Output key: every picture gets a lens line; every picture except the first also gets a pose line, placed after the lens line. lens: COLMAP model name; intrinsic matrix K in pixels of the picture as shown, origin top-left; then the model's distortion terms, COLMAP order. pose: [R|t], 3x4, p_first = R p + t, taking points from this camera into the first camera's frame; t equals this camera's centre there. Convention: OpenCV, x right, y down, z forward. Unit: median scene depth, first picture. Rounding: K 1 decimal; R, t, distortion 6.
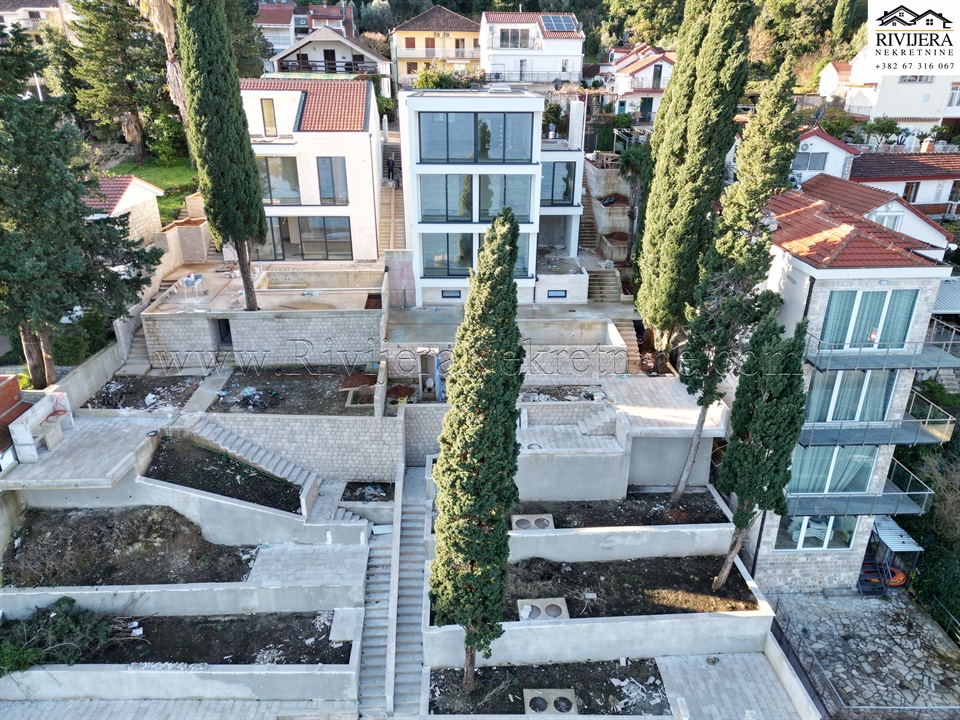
lens RADIAL K [[671.3, 0, 482.5], [0, 671.3, 360.5], [0, 0, 1]] dist [0.072421, -0.065048]
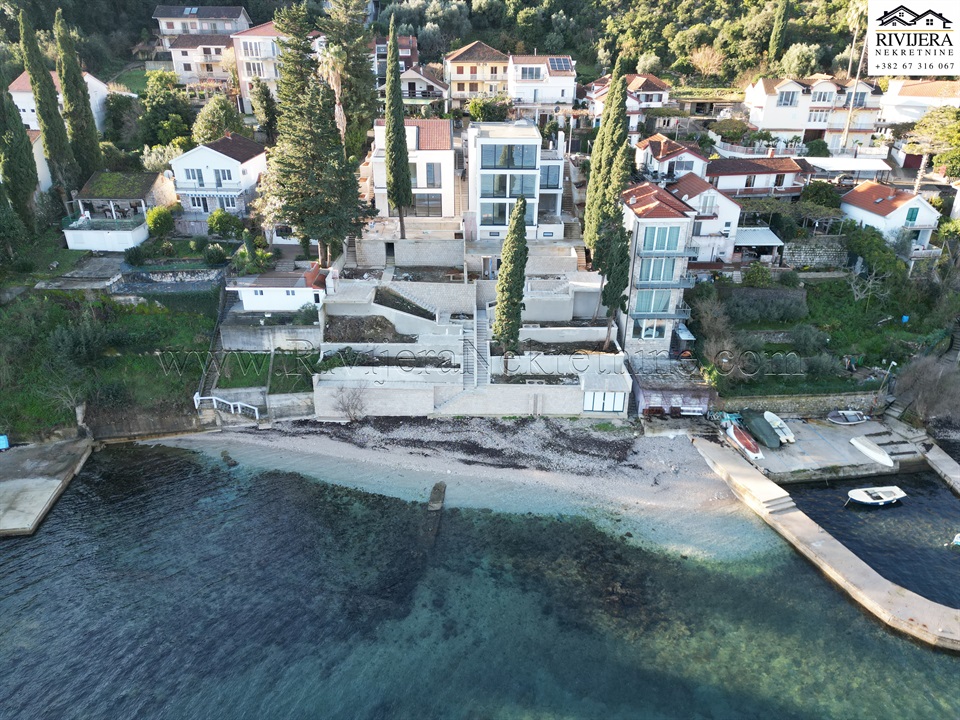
lens RADIAL K [[671.3, 0, 480.1], [0, 671.3, 364.2], [0, 0, 1]] dist [0.072421, -0.065048]
pose [[0.999530, 0.014036, -0.027244, -0.031801], [-0.012612, 0.998580, 0.051760, 0.197194], [0.027932, -0.051392, 0.998288, -1.085263]]
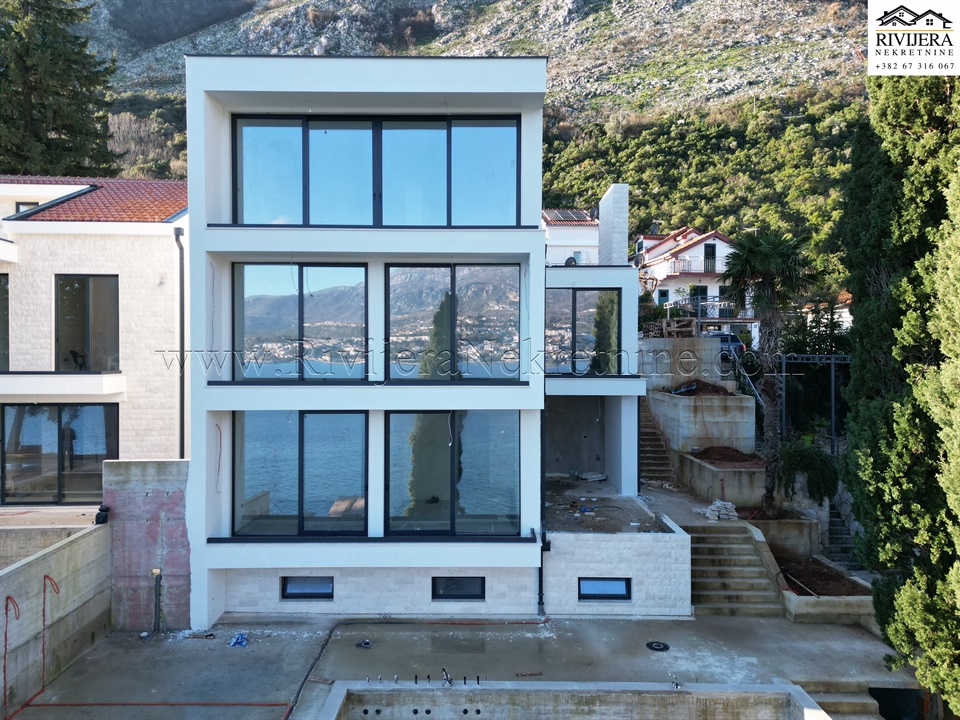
lens RADIAL K [[671.3, 0, 481.6], [0, 671.3, 359.4], [0, 0, 1]] dist [0.072421, -0.065048]
pose [[0.999767, -0.003539, -0.021274, 0.058576], [-0.005084, 0.919964, -0.391970, -0.075560], [0.020958, 0.391987, 0.919732, 0.671042]]
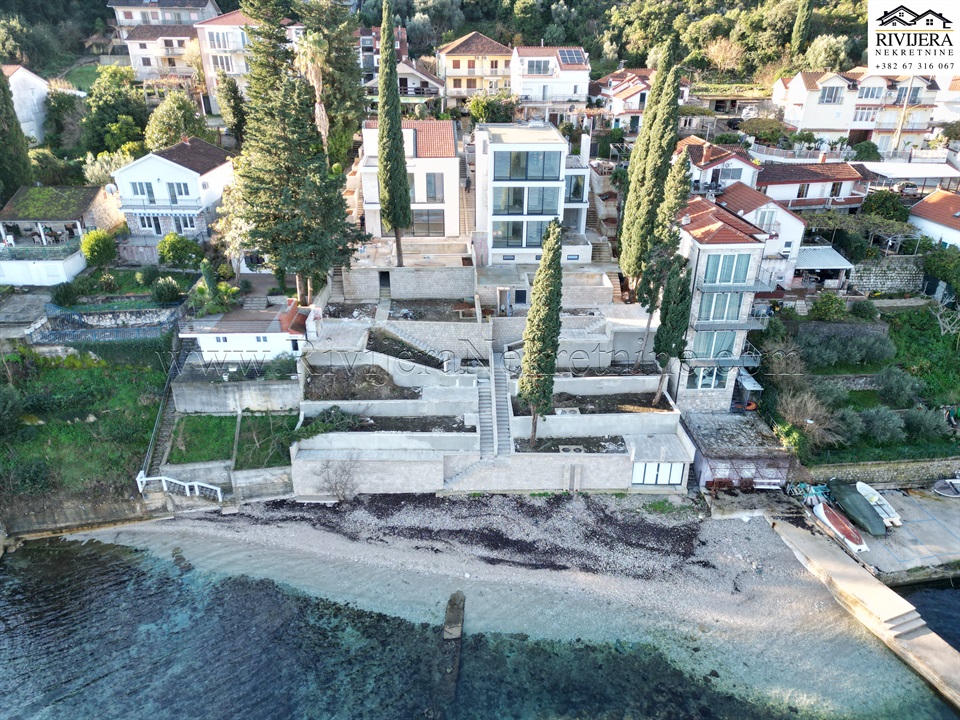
lens RADIAL K [[671.3, 0, 480.7], [0, 671.3, 361.6], [0, 0, 1]] dist [0.072421, -0.065048]
pose [[0.999990, 0.001738, -0.004069, -0.117690], [-0.001531, 0.998732, 0.050317, 0.080409], [0.004151, -0.050310, 0.998725, -0.724304]]
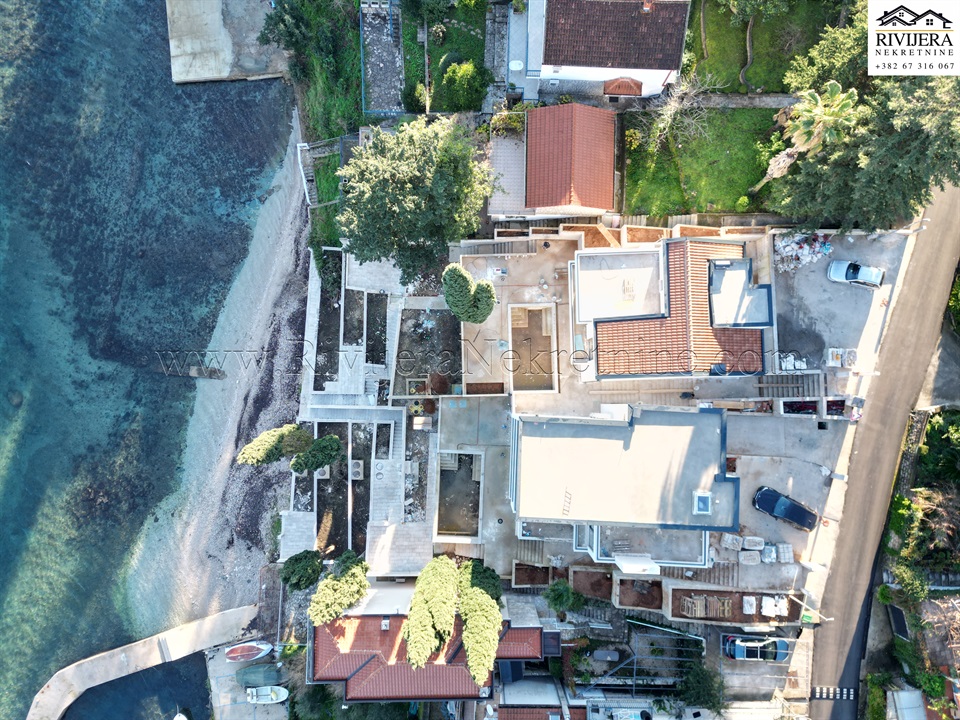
lens RADIAL K [[671.3, 0, 479.5], [0, 671.3, 359.3], [0, 0, 1]] dist [0.072421, -0.065048]
pose [[-0.059287, 0.995969, -0.067314, -0.121165], [-0.399425, 0.038131, 0.915973, -1.483481], [0.914847, 0.081193, 0.395554, 0.366698]]
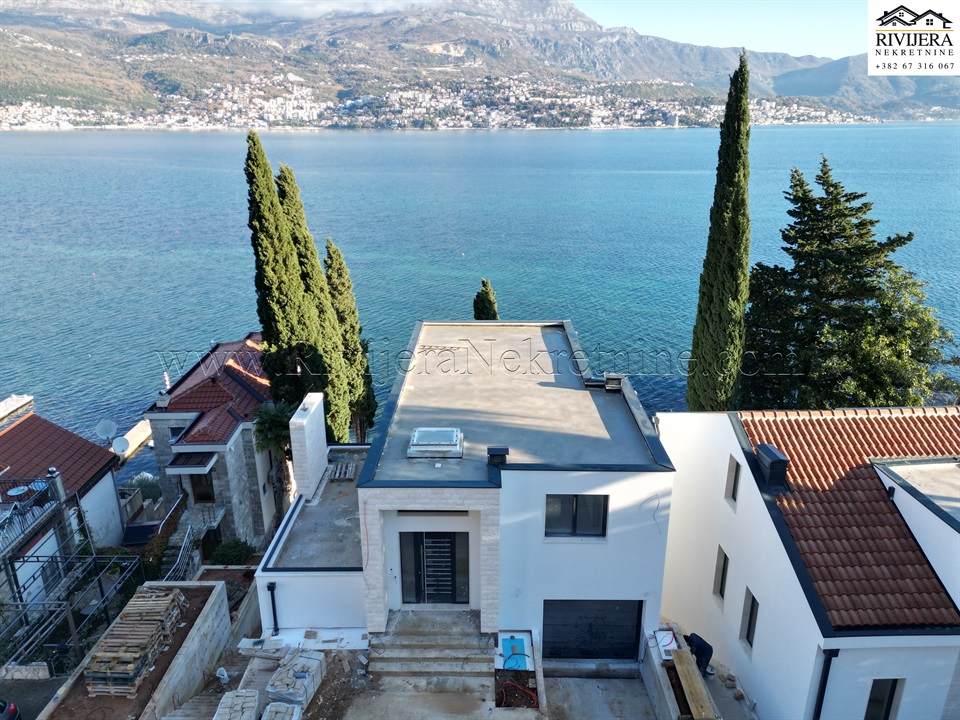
lens RADIAL K [[671.3, 0, 482.2], [0, 671.3, 361.5], [0, 0, 1]] dist [0.072421, -0.065048]
pose [[-0.999680, -0.013215, 0.021585, -0.013093], [0.004993, 0.733117, 0.680084, -0.899862], [-0.024812, 0.679974, -0.732816, 1.590851]]
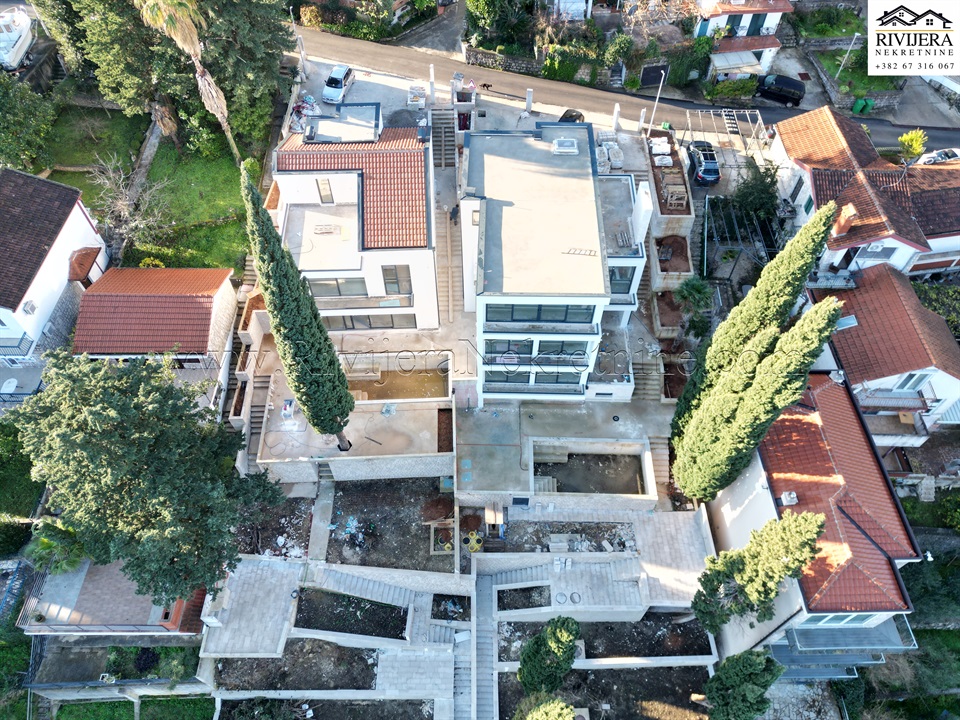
lens RADIAL K [[671.3, 0, 482.0], [0, 671.3, 359.3], [0, 0, 1]] dist [0.072421, -0.065048]
pose [[0.999266, 0.029277, -0.024702, -0.070884], [-0.012523, 0.859112, 0.511634, -0.777173], [0.036201, -0.510949, 0.858849, 0.067590]]
